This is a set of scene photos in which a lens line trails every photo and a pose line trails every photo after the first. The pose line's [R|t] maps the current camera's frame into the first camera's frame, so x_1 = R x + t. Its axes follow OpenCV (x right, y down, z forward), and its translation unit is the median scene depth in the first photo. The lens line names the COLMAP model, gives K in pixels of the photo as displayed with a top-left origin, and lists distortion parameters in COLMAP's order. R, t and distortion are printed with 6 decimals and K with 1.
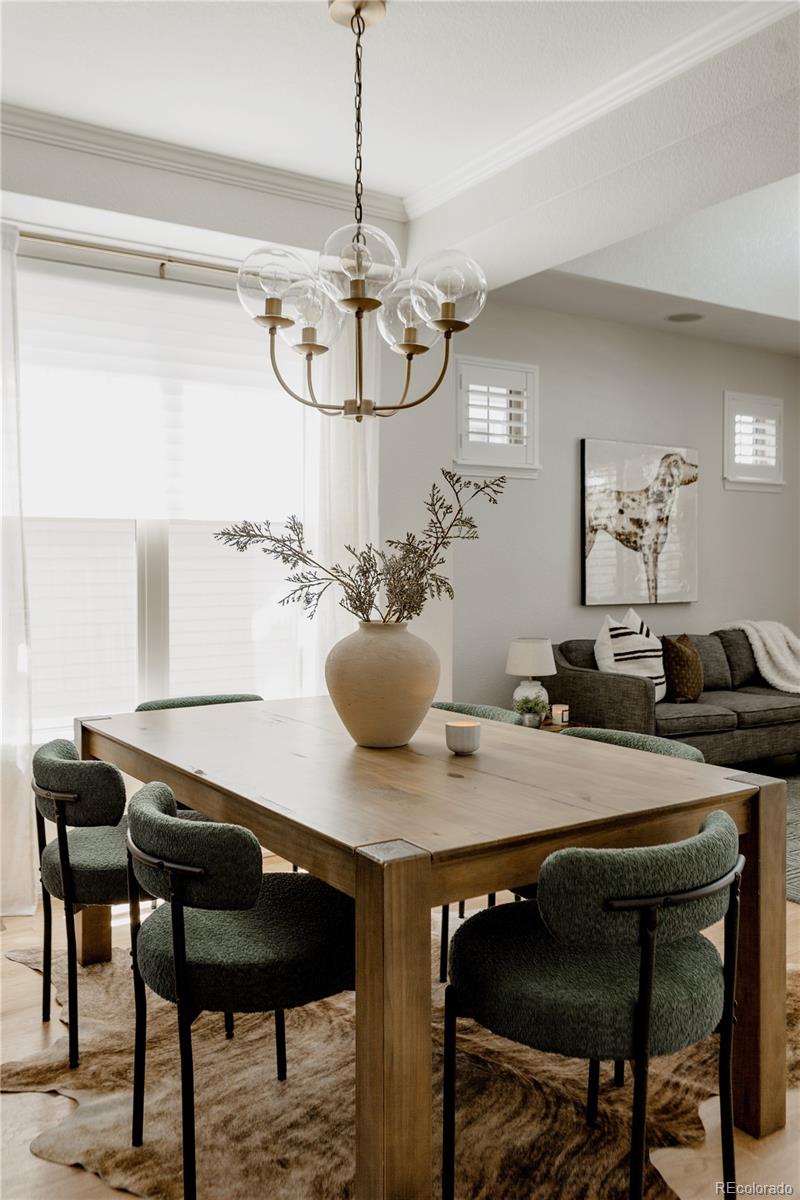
lens RADIAL K [[981.4, 0, 375.8], [0, 981.4, 594.9], [0, 0, 1]] dist [0.000953, -0.000045]
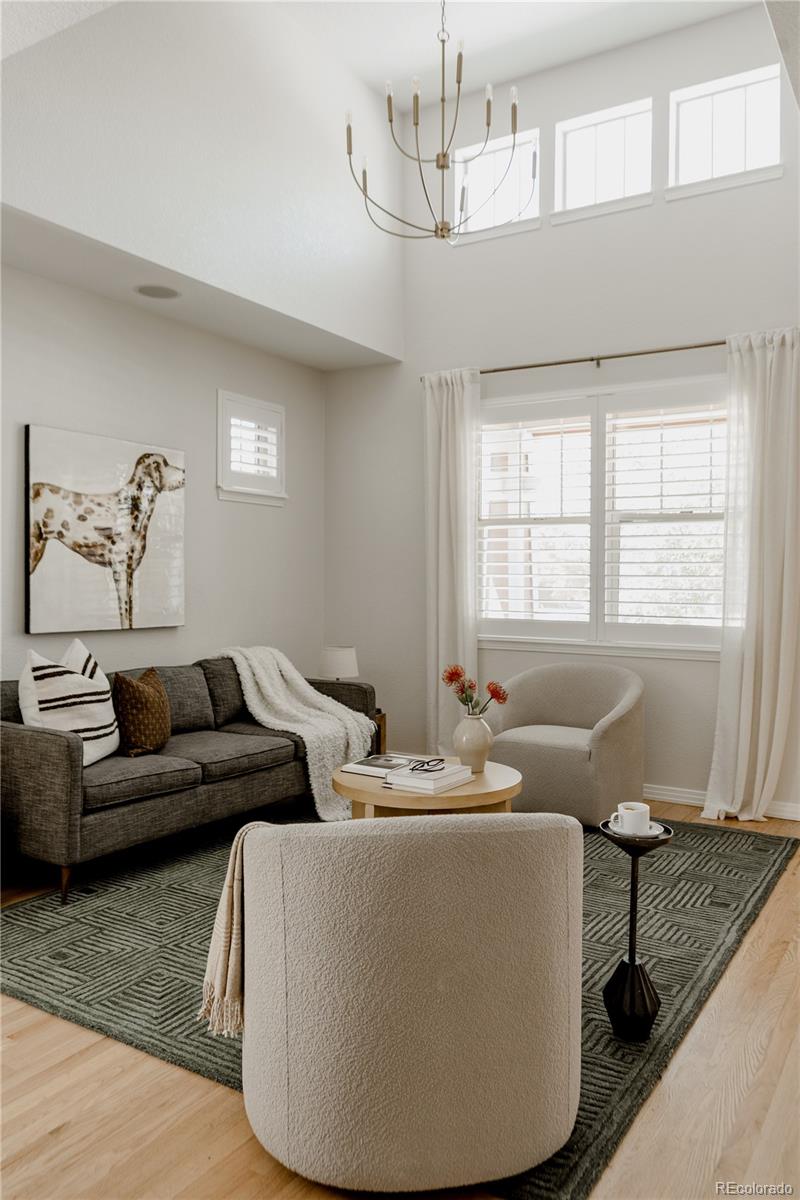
lens RADIAL K [[897.7, 0, 397.5], [0, 897.7, 578.4], [0, 0, 1]] dist [-0.001747, 0.000812]
pose [[0.902235, 0.011666, 0.431086, 0.180544], [0.001224, 0.999561, -0.029610, -0.013197], [-0.431242, 0.027243, 0.901825, 0.233154]]
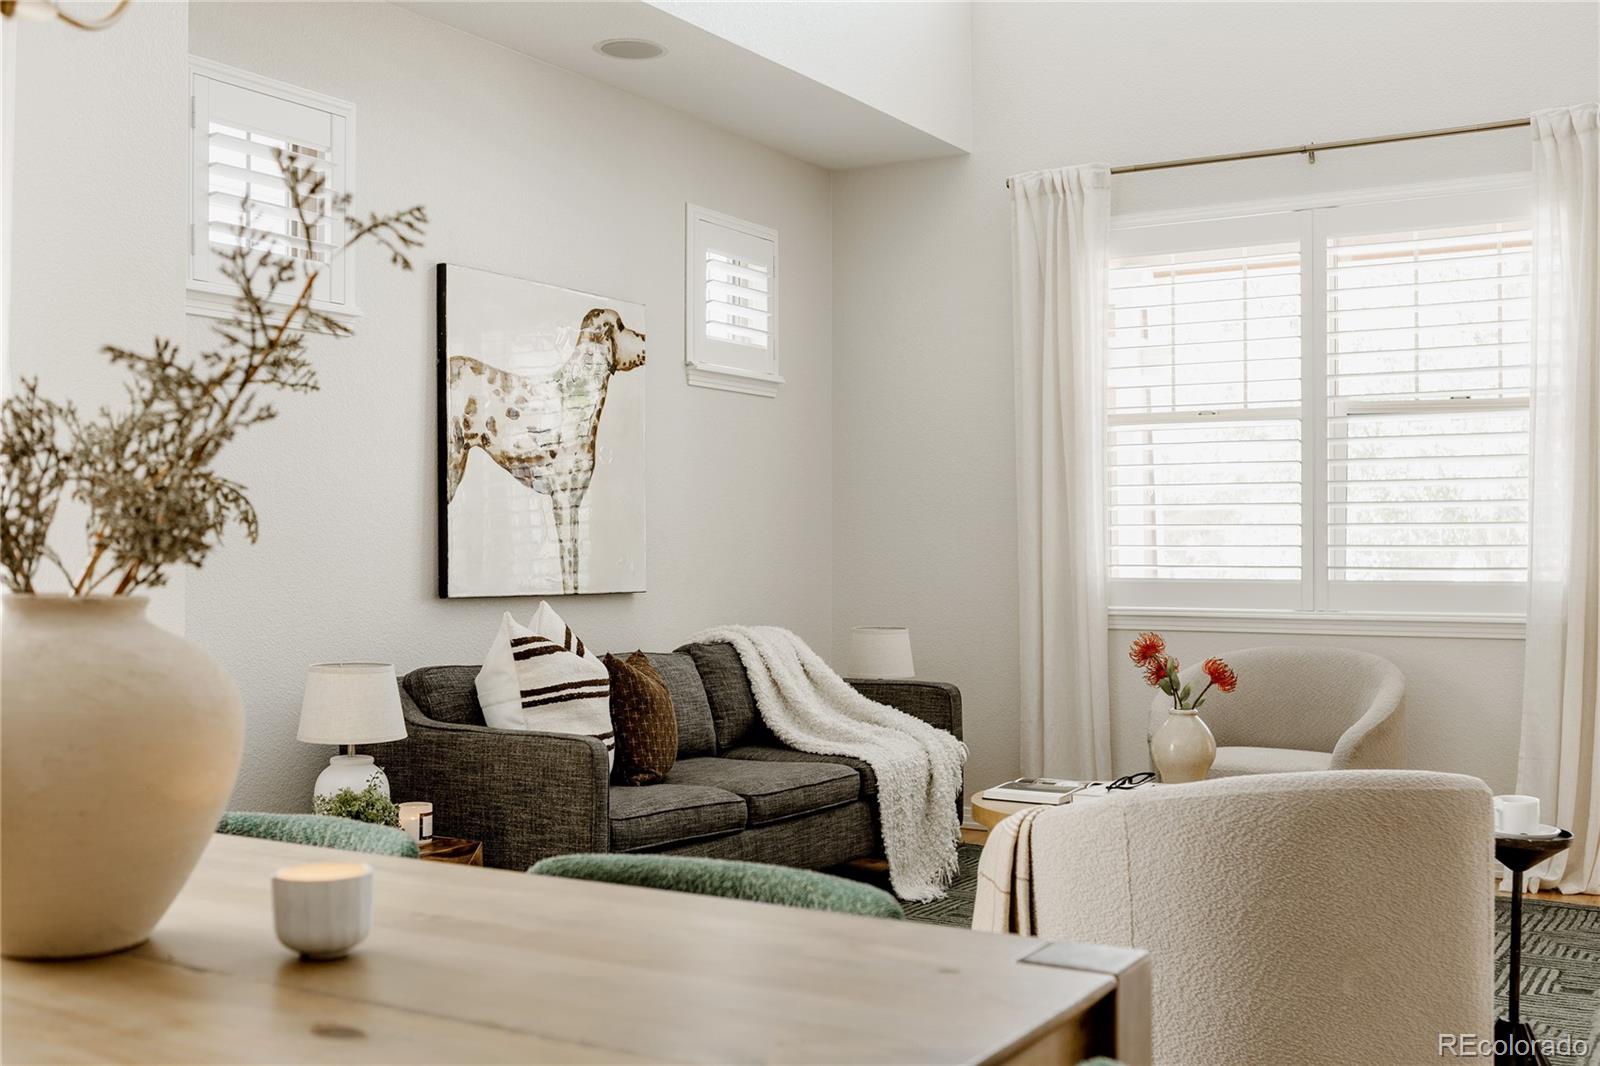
lens RADIAL K [[1710.0, 0, 772.8], [0, 1710.0, 539.8], [0, 0, 1]] dist [-0.025685, 0.017488]
pose [[0.899765, 0.005091, 0.436345, -0.016094], [0.012041, 0.999261, -0.036489, 0.015678], [-0.436208, 0.038086, 0.899039, 0.162417]]
